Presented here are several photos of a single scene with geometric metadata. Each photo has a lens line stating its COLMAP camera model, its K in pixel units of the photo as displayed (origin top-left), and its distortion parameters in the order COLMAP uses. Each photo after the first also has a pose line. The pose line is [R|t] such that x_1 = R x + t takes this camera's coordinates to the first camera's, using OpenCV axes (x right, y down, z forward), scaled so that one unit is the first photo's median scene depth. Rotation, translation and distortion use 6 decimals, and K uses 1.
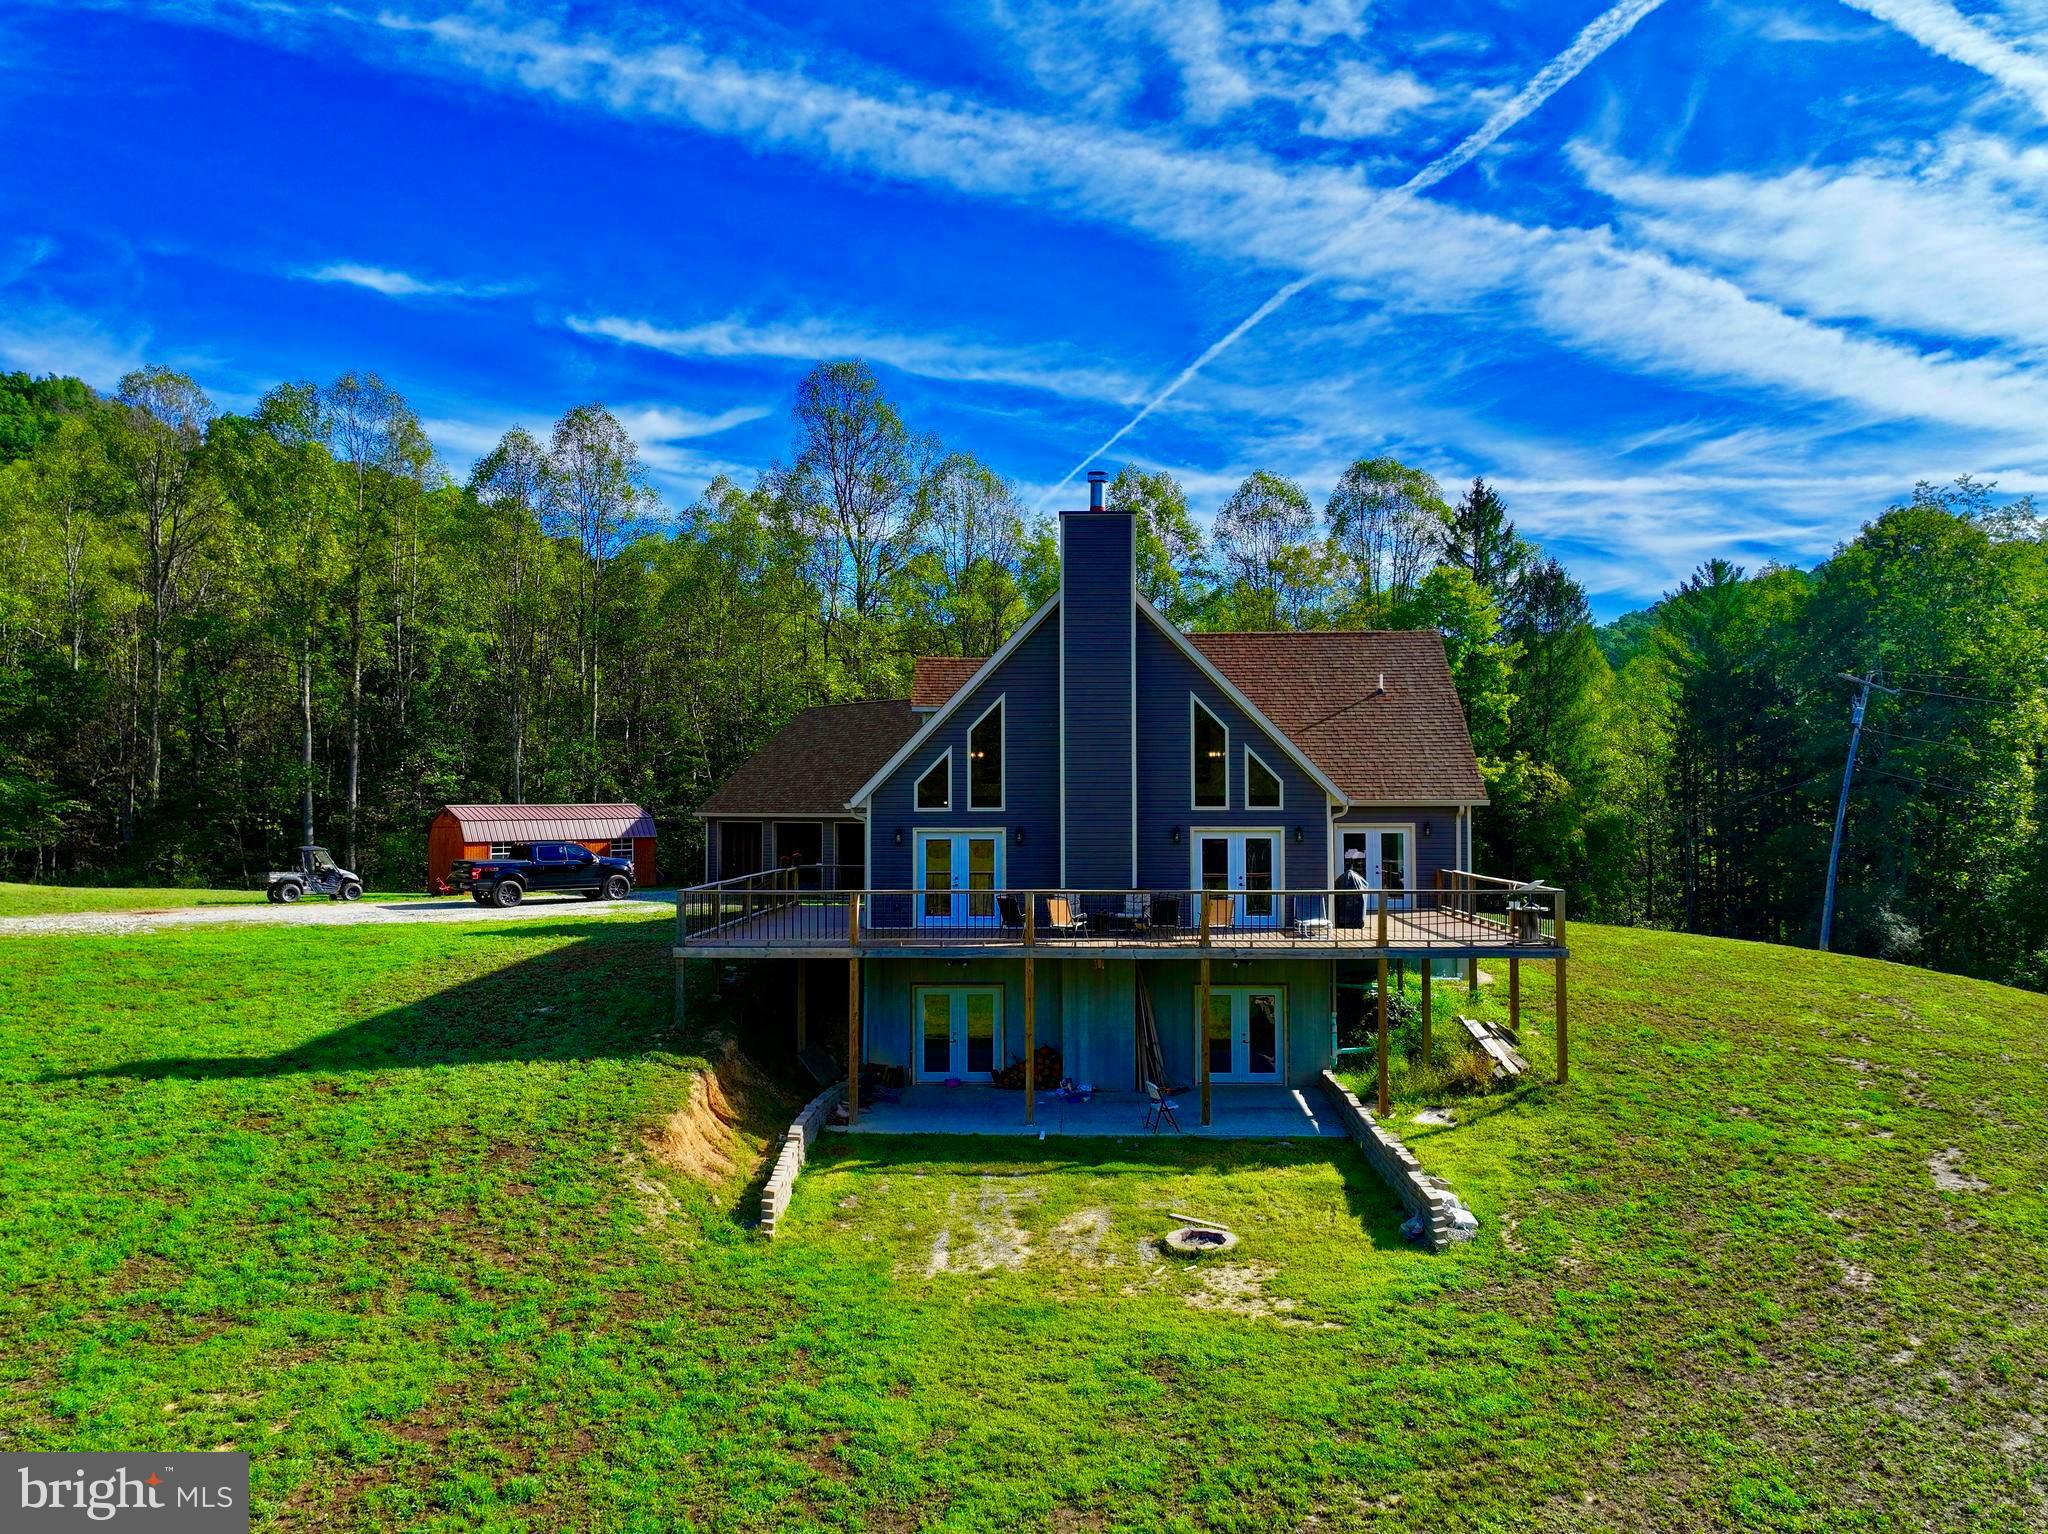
lens RADIAL K [[1438.3, 0, 1026.0], [0, 1438.3, 766.6], [0, 0, 1]] dist [-0.006122, 0.020337]
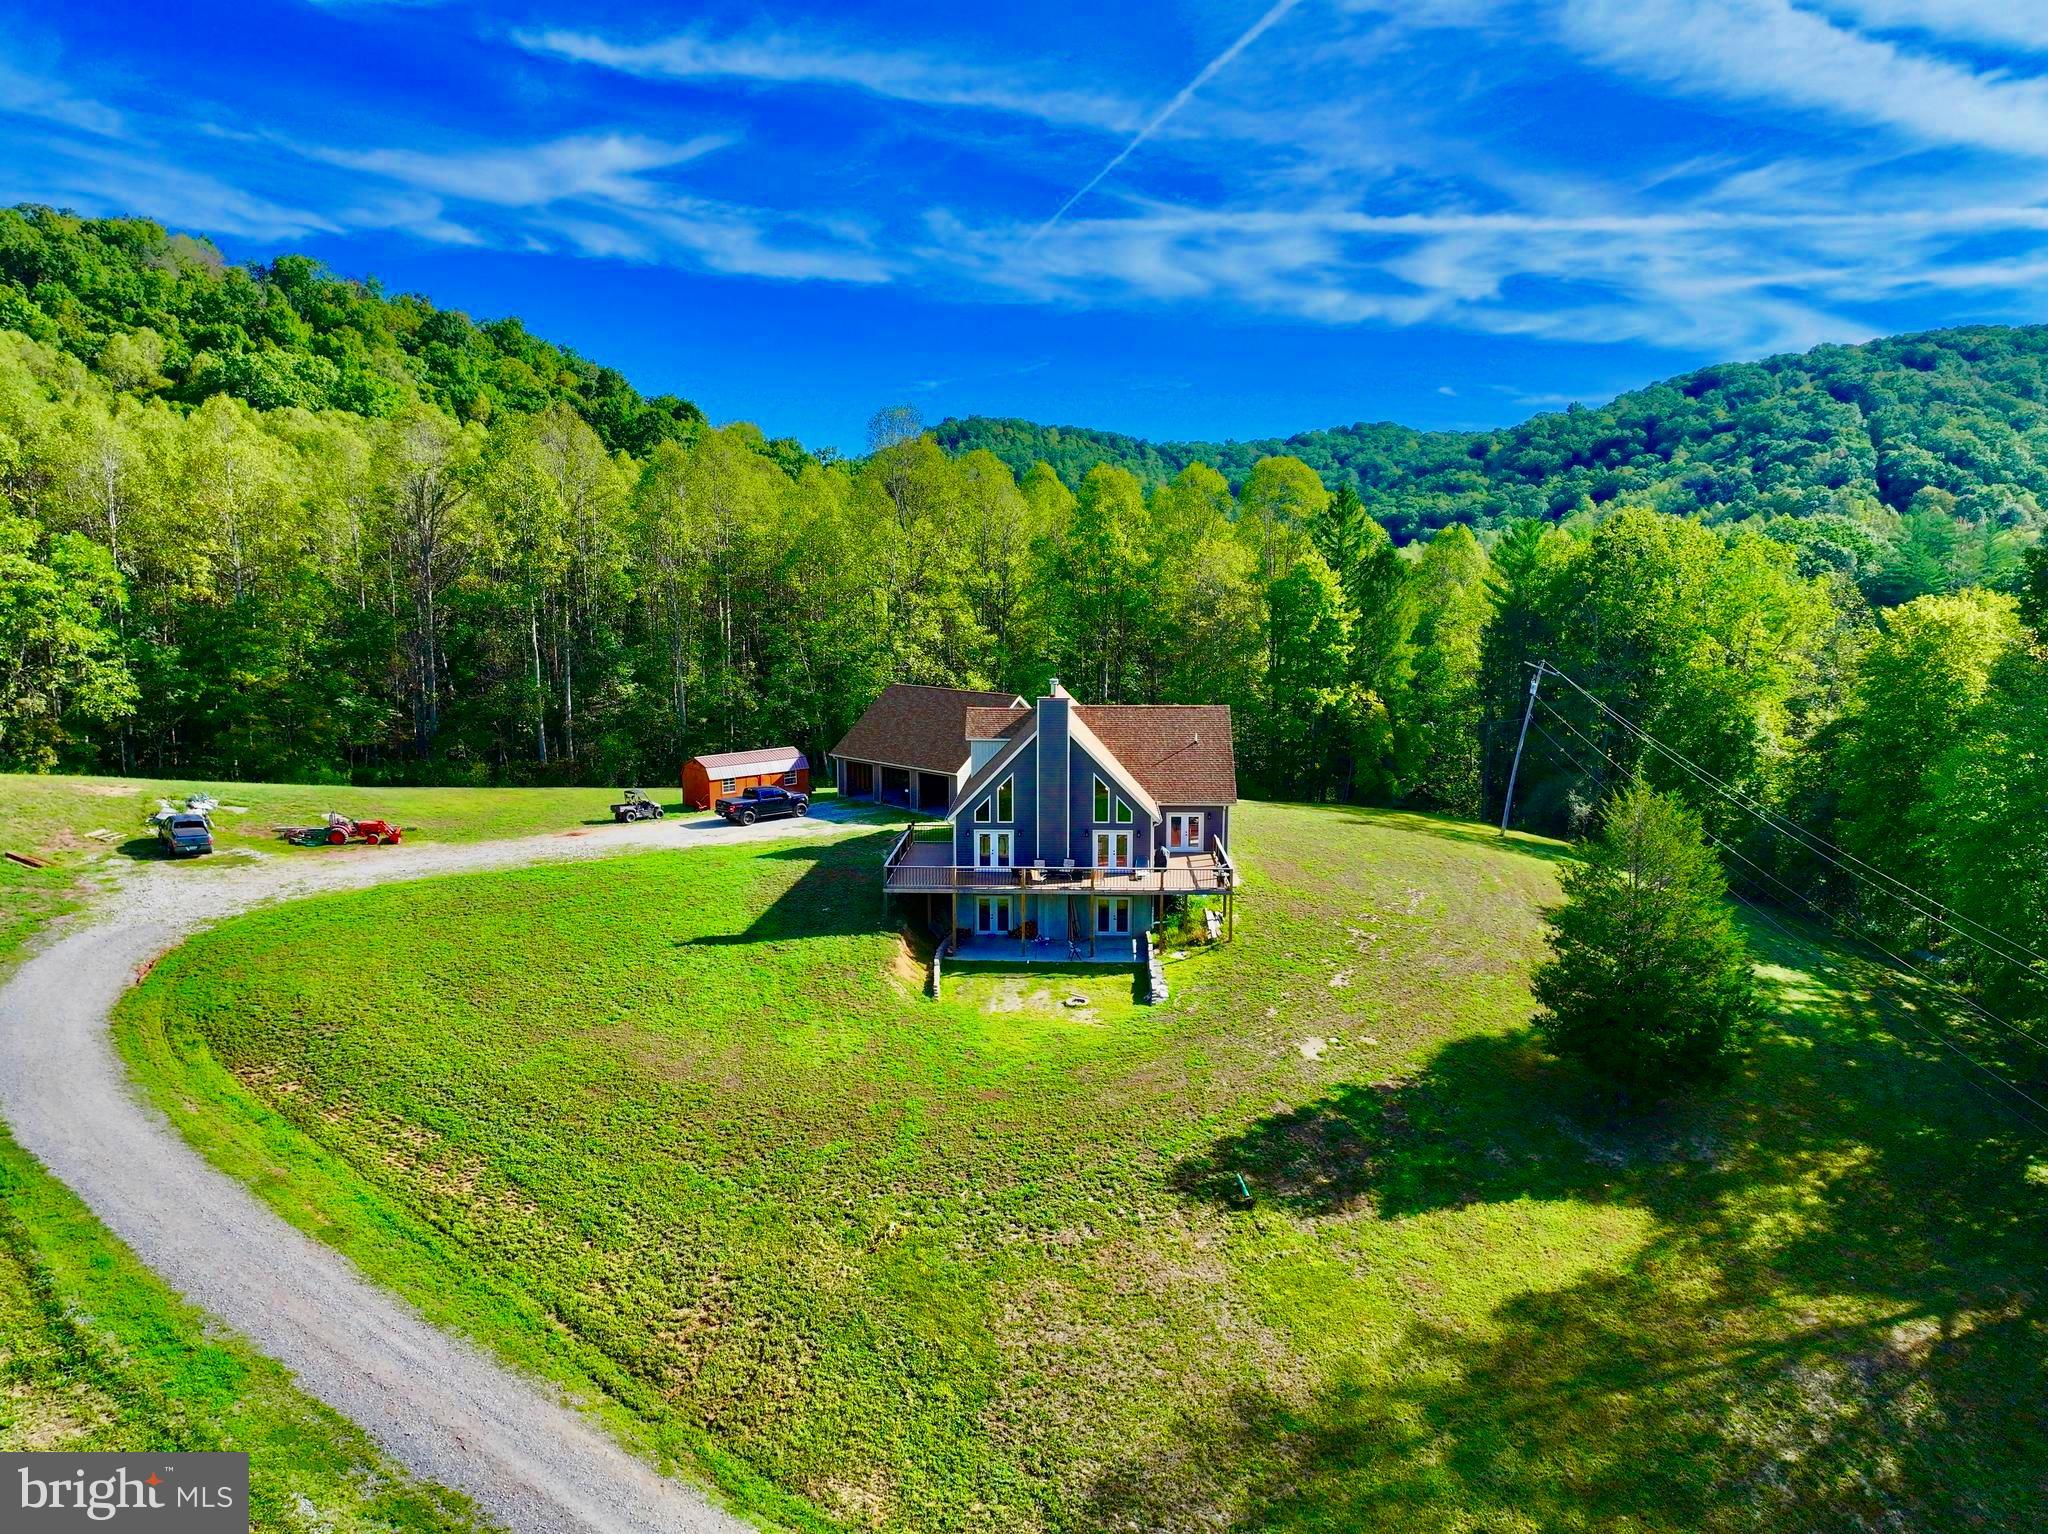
lens RADIAL K [[1436.8, 0, 1026.9], [0, 1436.8, 769.2], [0, 0, 1]] dist [-0.005299, 0.018585]
pose [[0.999995, 0.002097, -0.002270, 0.015706], [-0.001685, 0.985678, 0.168630, -0.568350], [0.002591, -0.168625, 0.985677, -1.628677]]
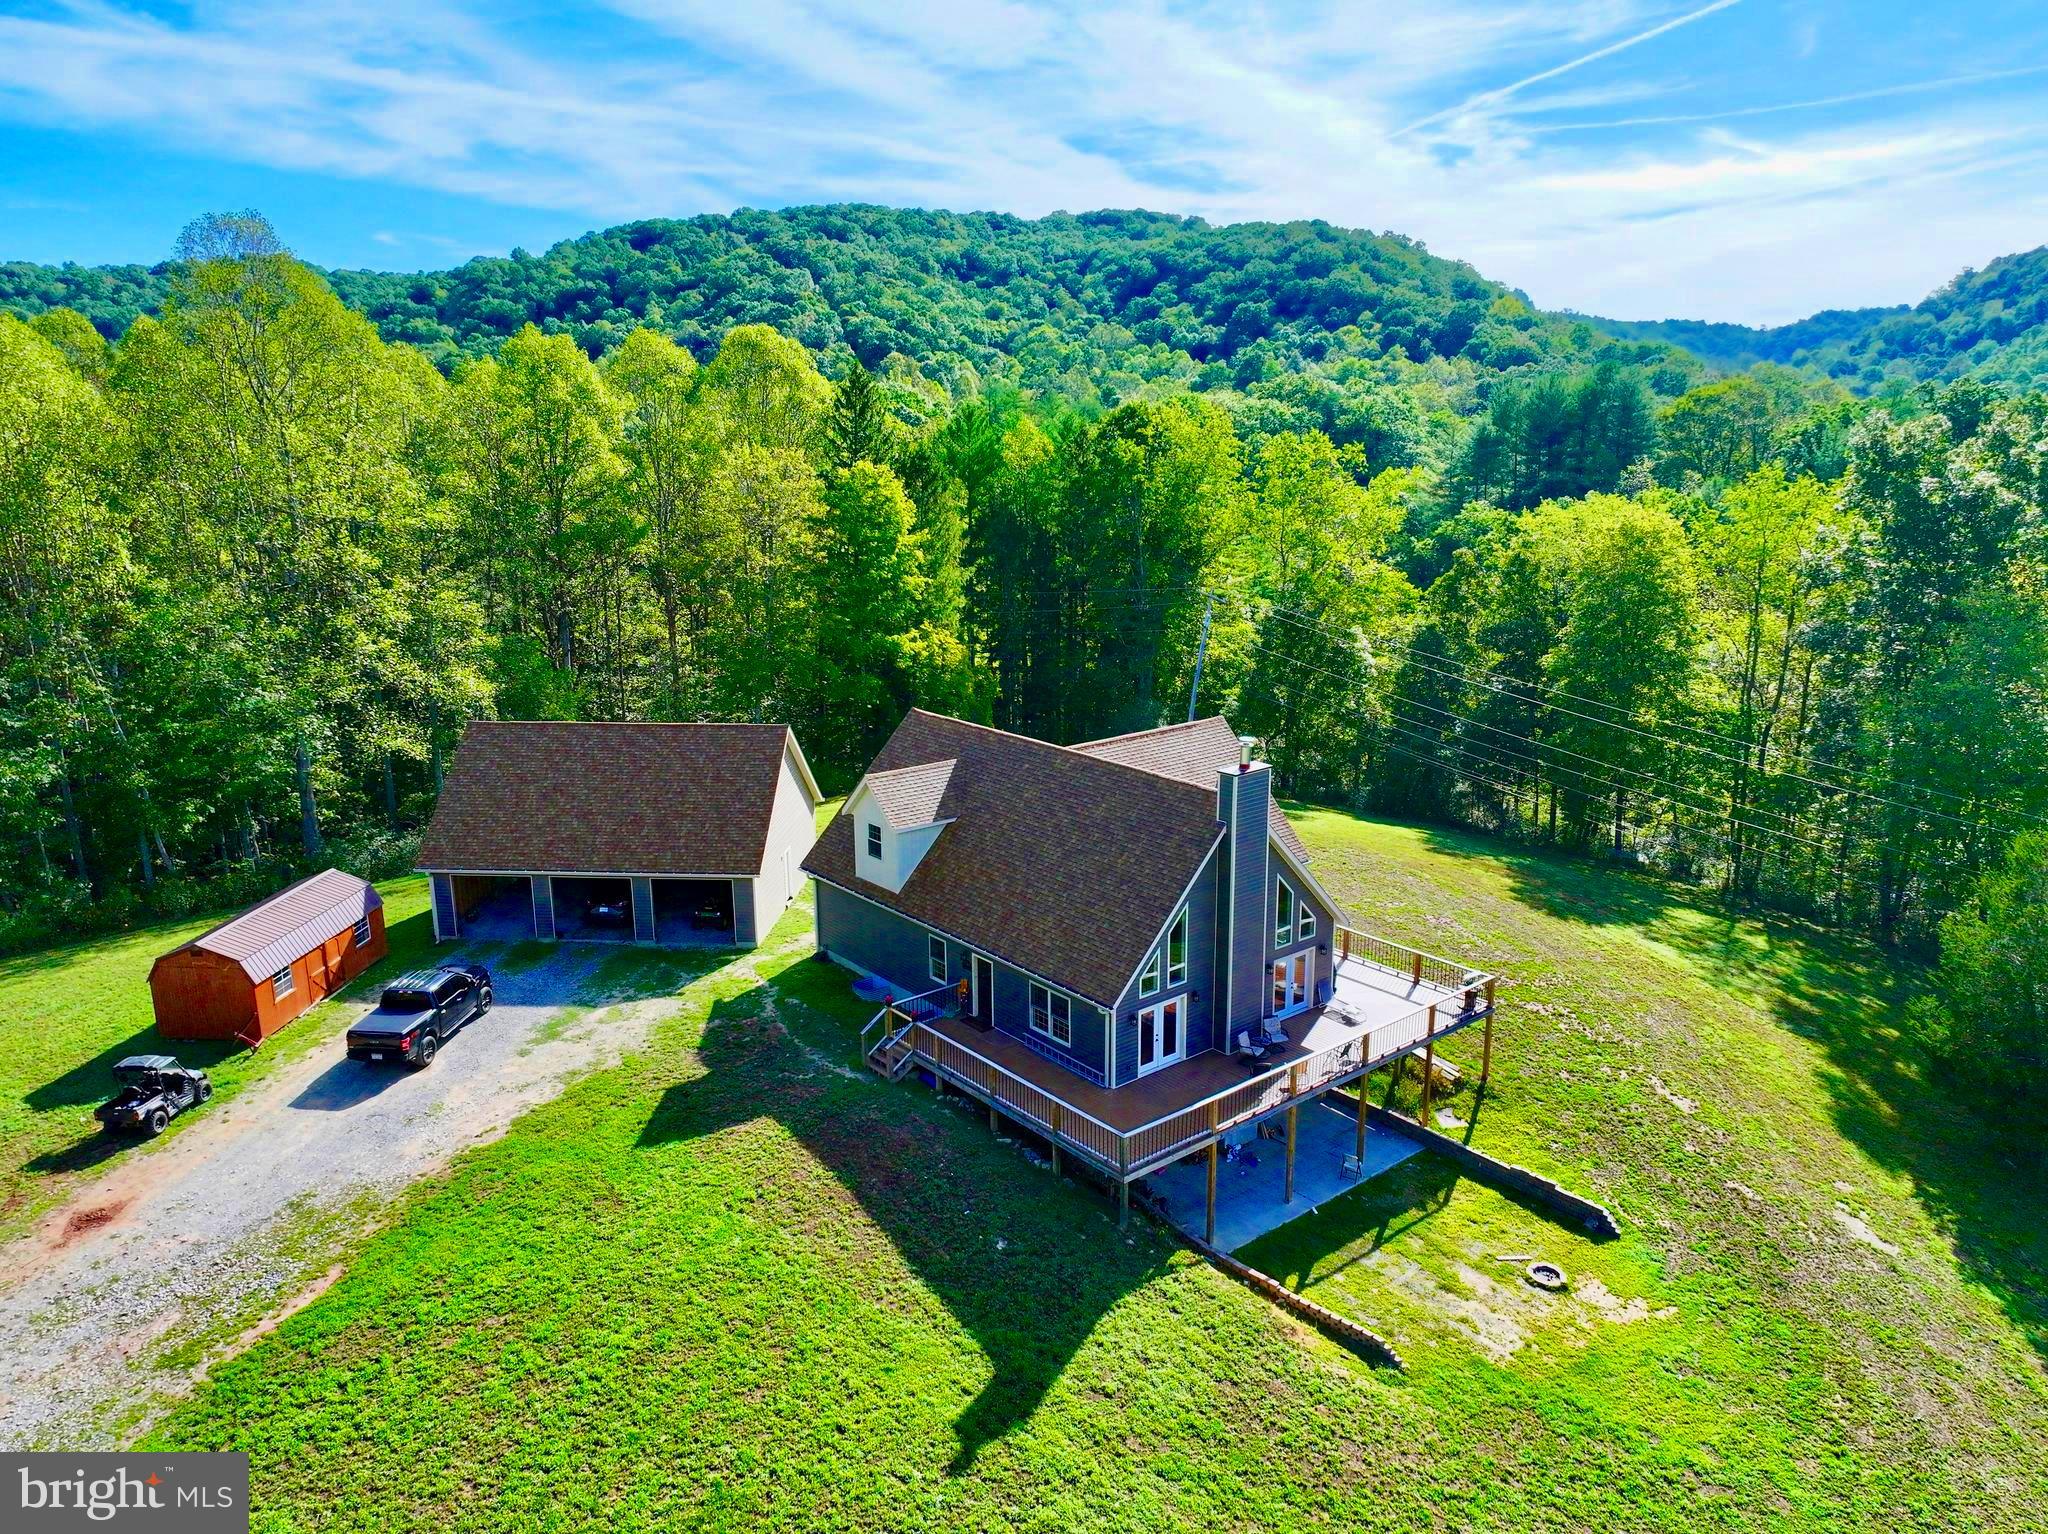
lens RADIAL K [[1433.8, 0, 1028.1], [0, 1433.8, 770.2], [0, 0, 1]] dist [0.001231, 0.009294]
pose [[0.747420, -0.162271, 0.644229, -1.254355], [-0.015307, 0.965247, 0.260889, -0.667115], [-0.664176, -0.204855, 0.718961, 0.181250]]
